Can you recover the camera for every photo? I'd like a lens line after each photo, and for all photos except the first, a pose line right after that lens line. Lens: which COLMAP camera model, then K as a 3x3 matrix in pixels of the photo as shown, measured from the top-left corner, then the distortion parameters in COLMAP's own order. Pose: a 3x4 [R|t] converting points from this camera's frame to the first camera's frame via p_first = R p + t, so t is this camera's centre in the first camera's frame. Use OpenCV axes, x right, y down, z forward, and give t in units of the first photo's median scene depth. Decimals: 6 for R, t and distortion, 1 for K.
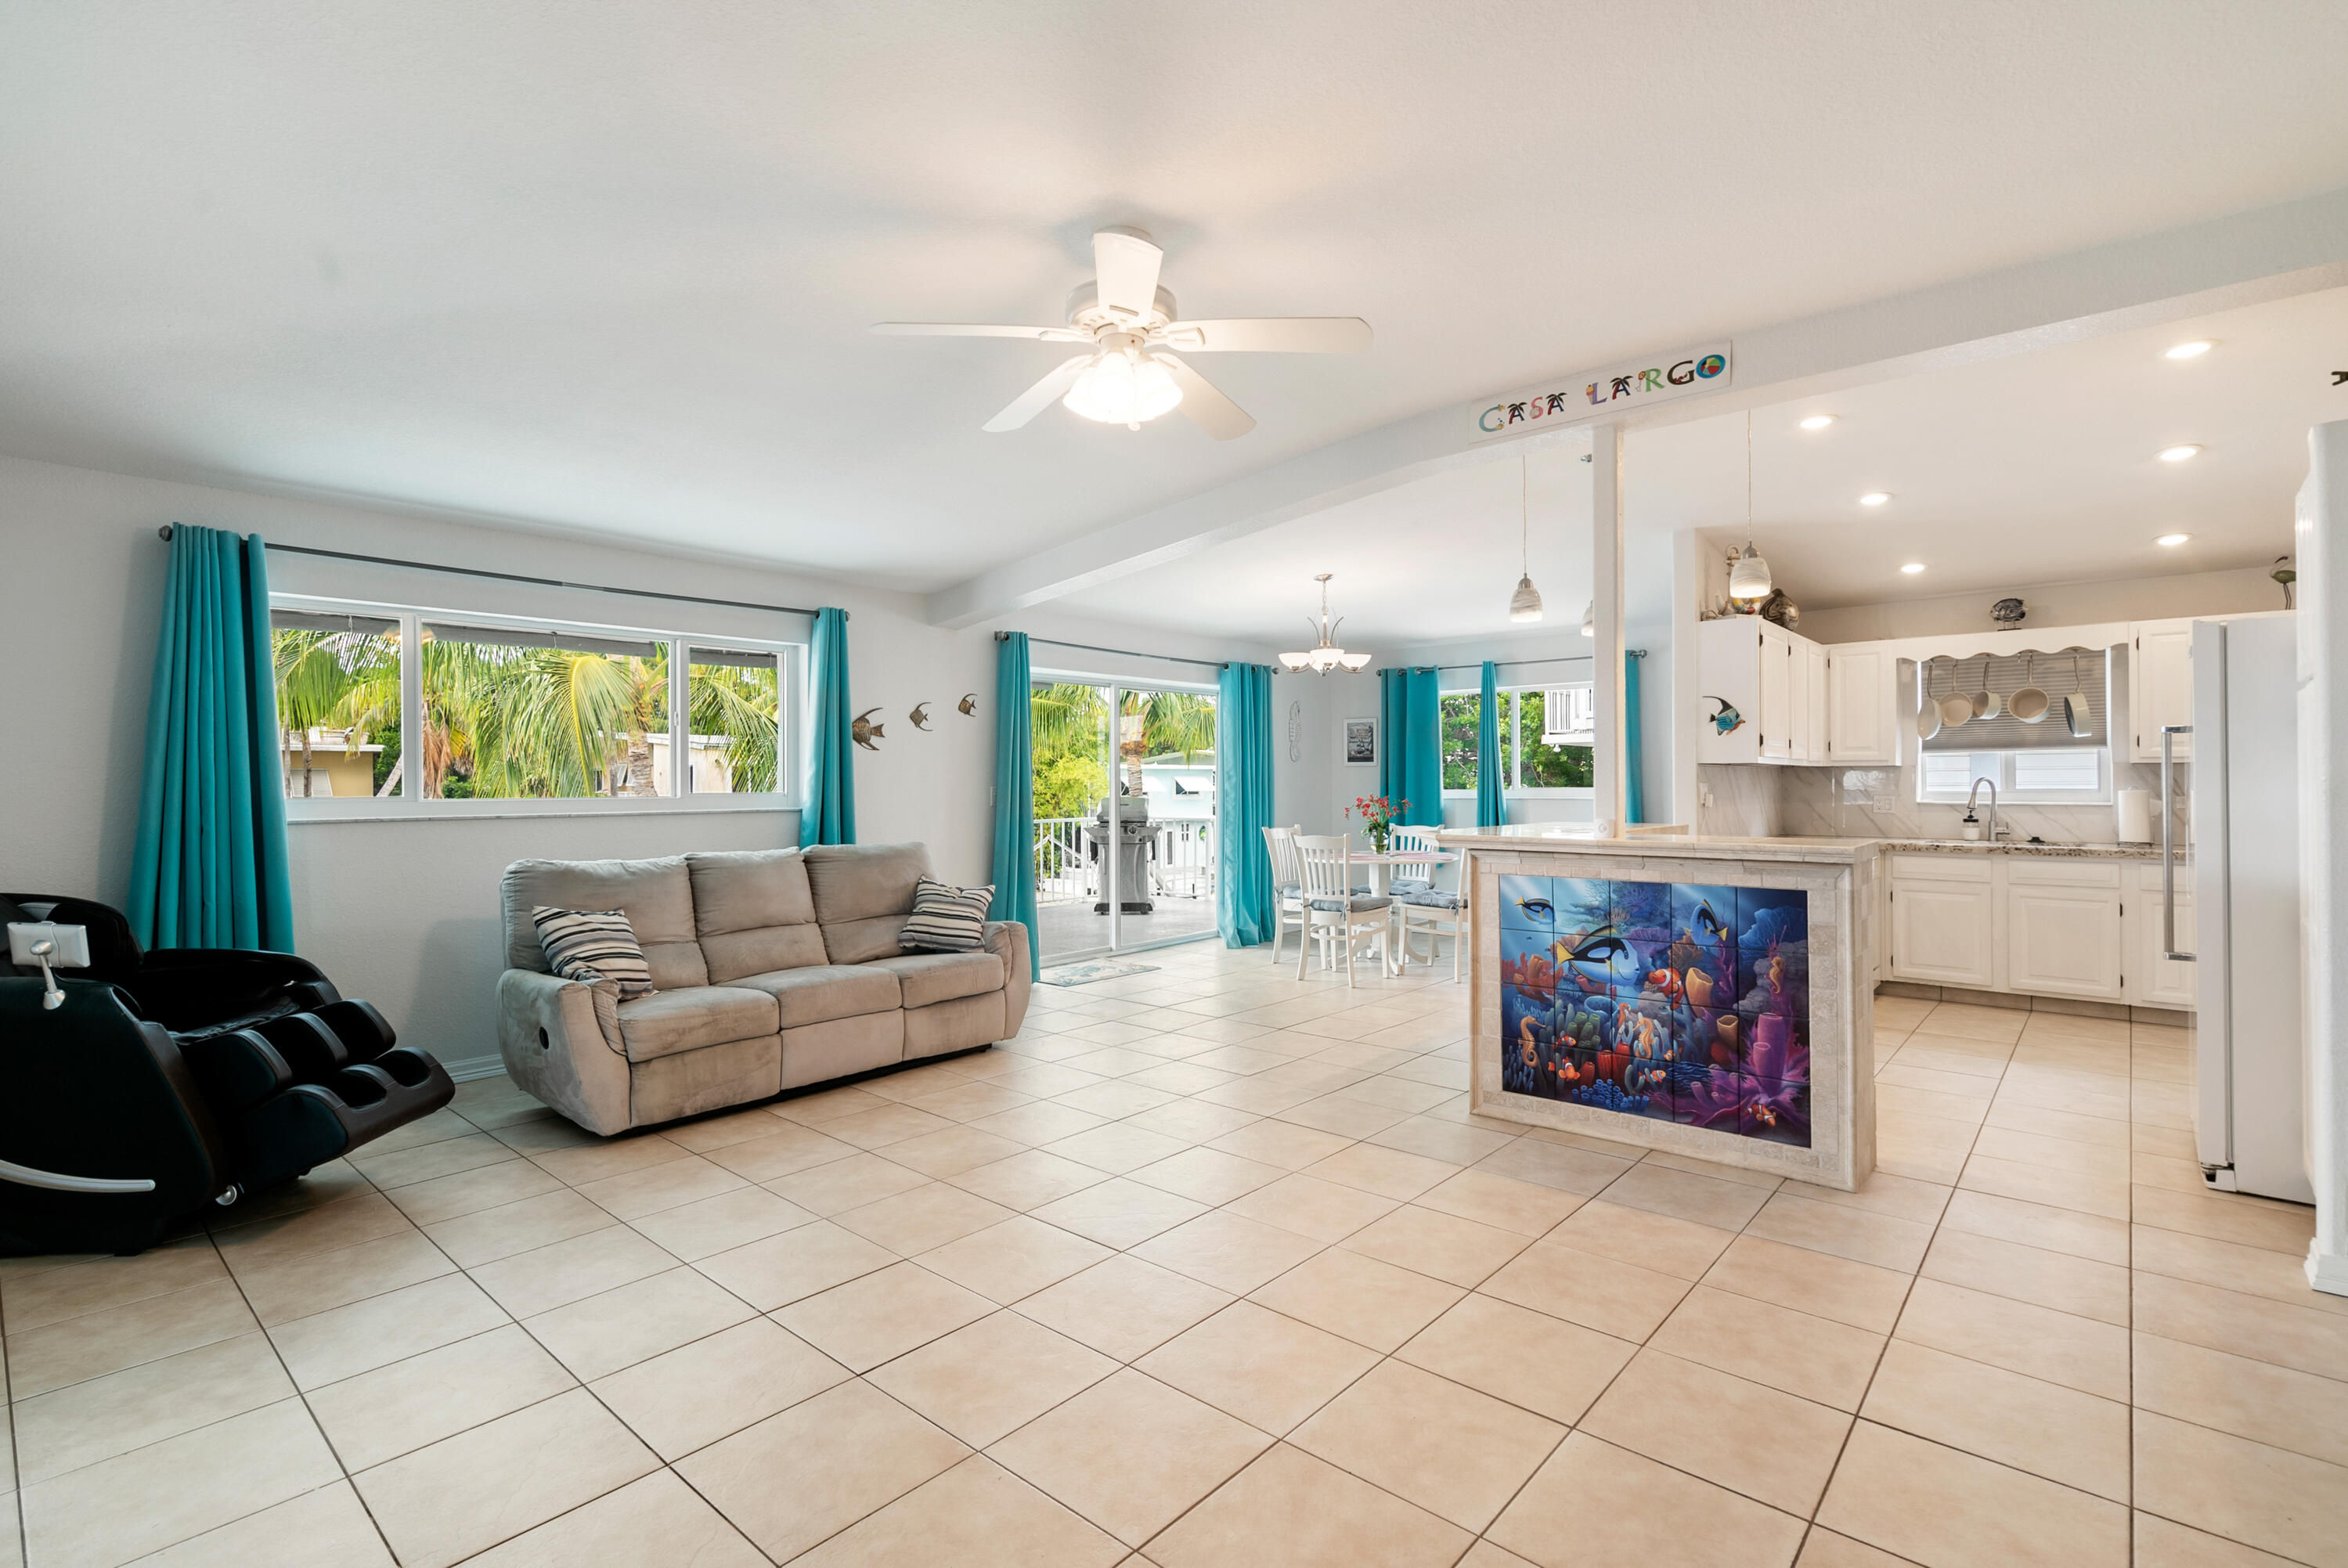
lens RADIAL K [[1093.1, 0, 1151.3], [0, 1093.1, 778.6], [0, 0, 1]] dist [-0.002082, 0.000098]
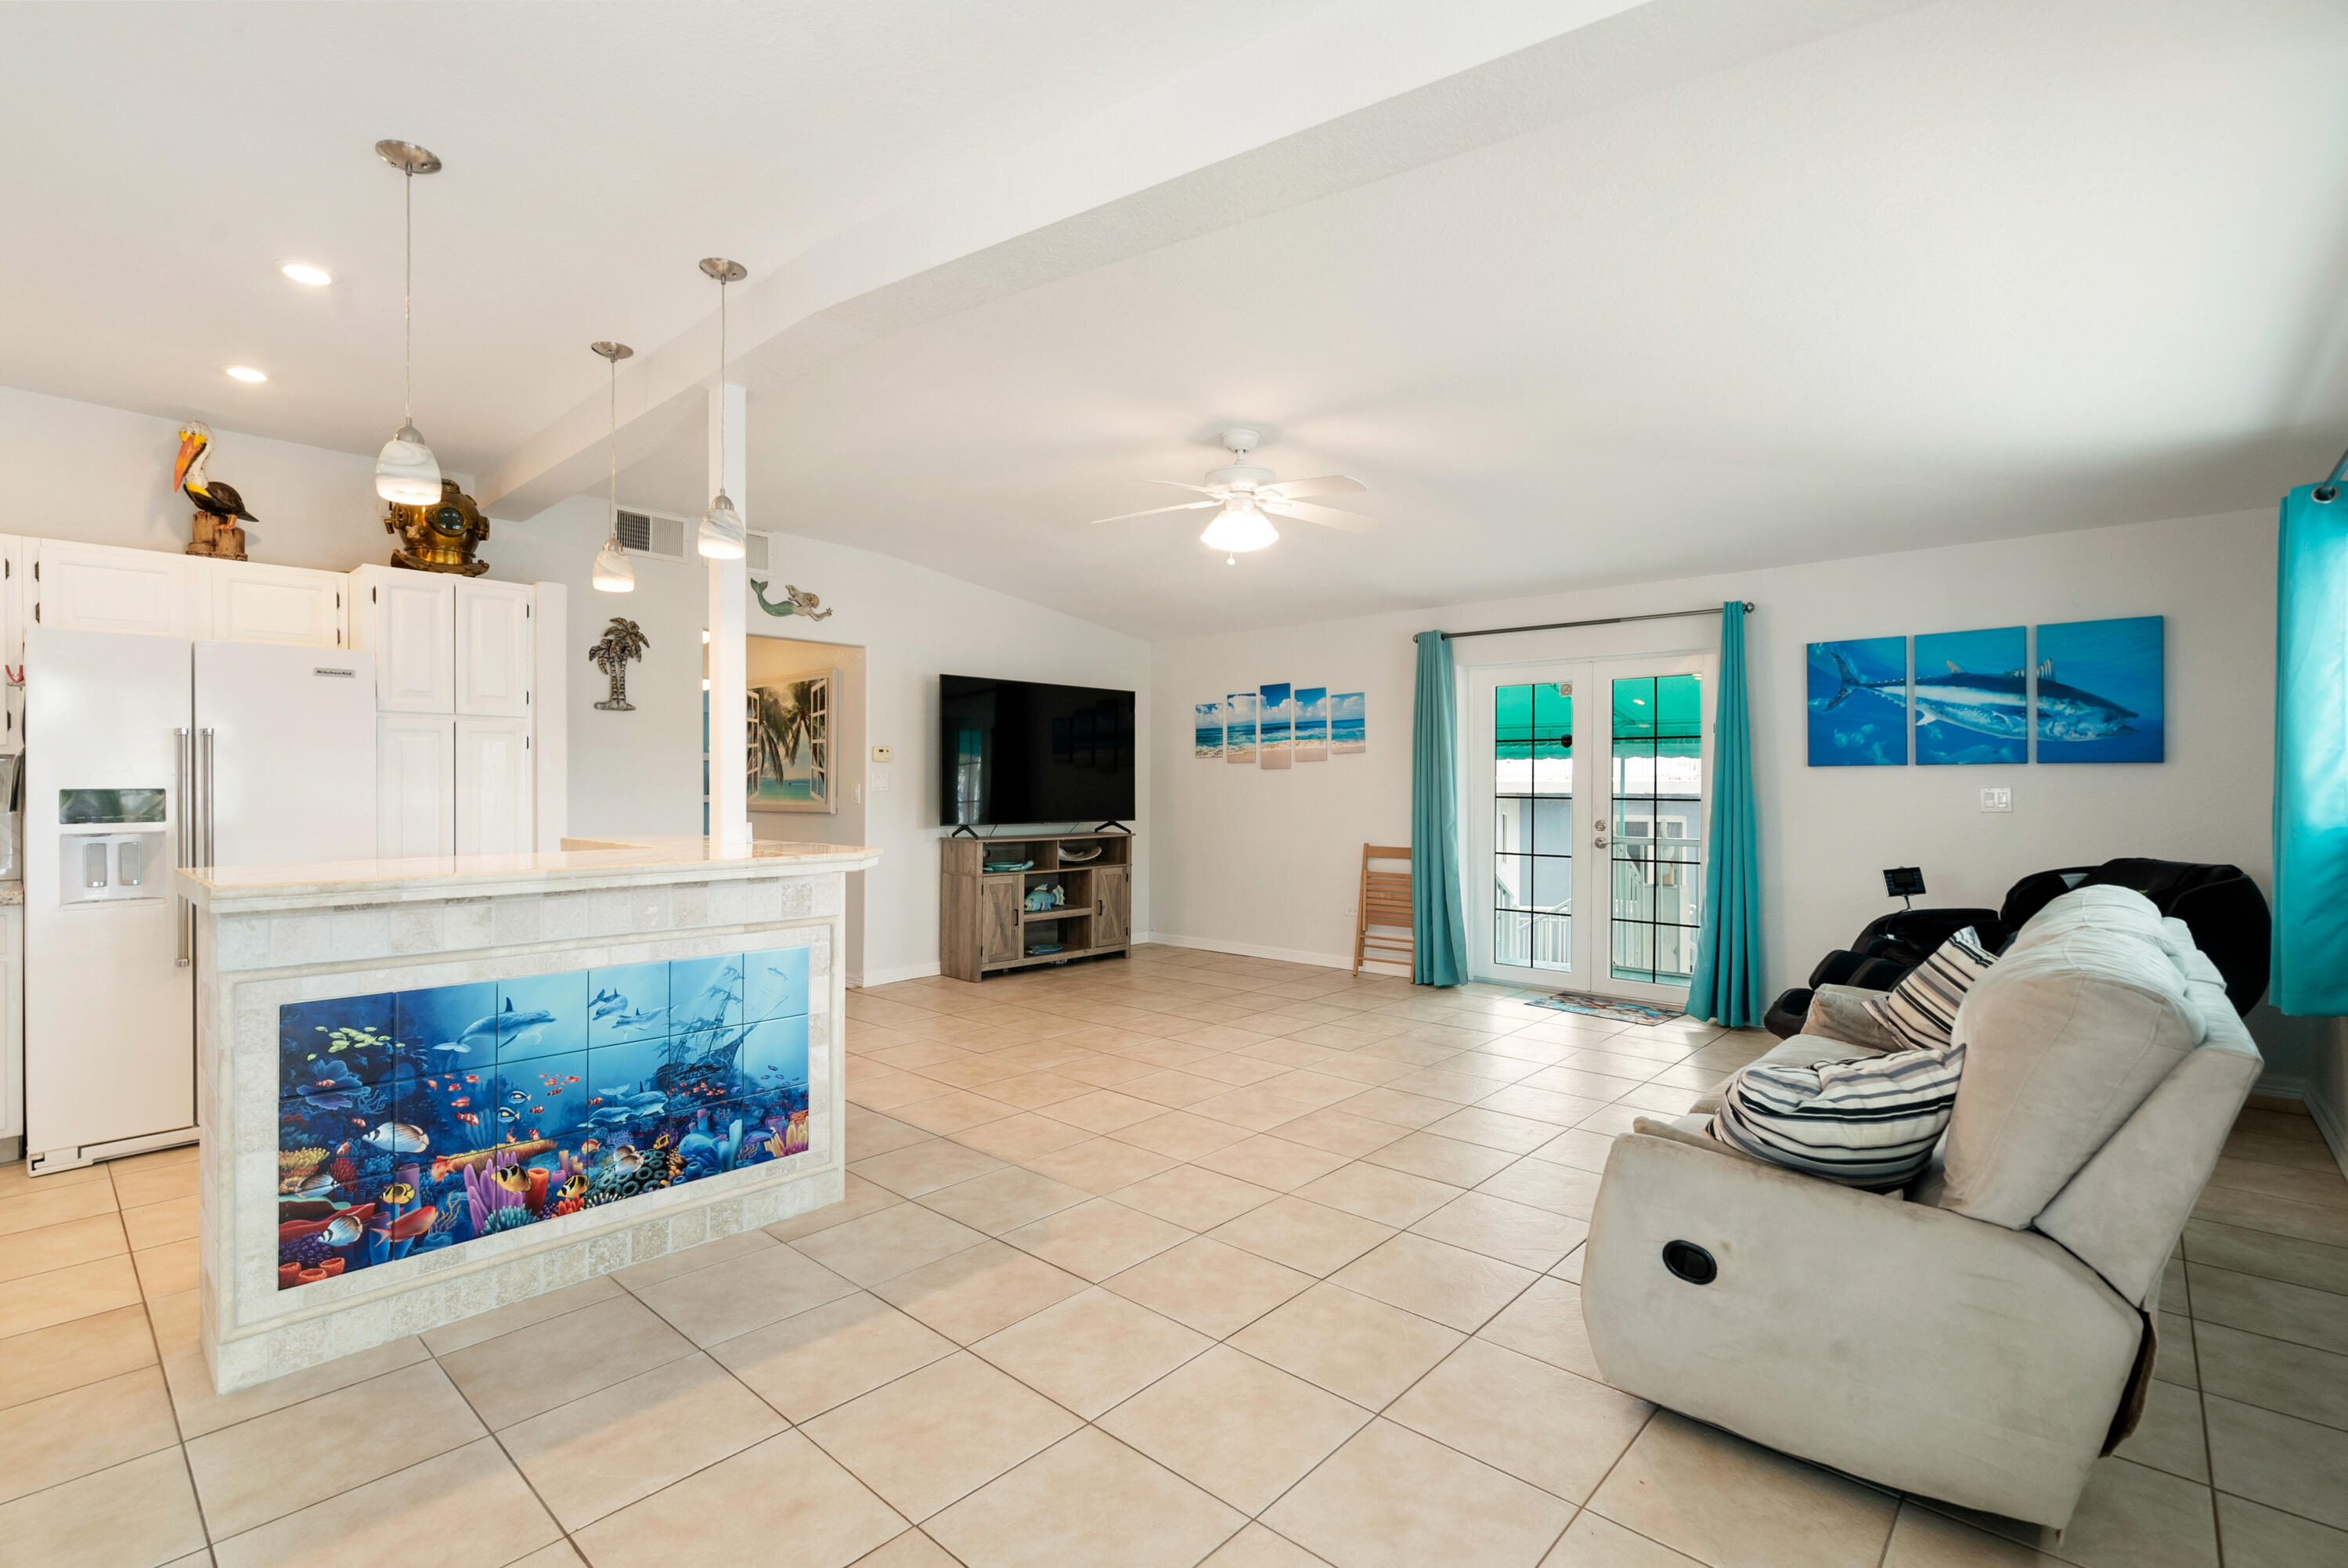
lens RADIAL K [[1055.6, 0, 1174.0], [0, 1055.6, 784.0], [0, 0, 1]] dist [-0.003902, -0.000442]
pose [[-0.999986, 0.004980, -0.001558, 0.053007], [0.004987, 0.999978, -0.004371, 0.010142], [0.001536, -0.004379, -0.999989, 1.850910]]
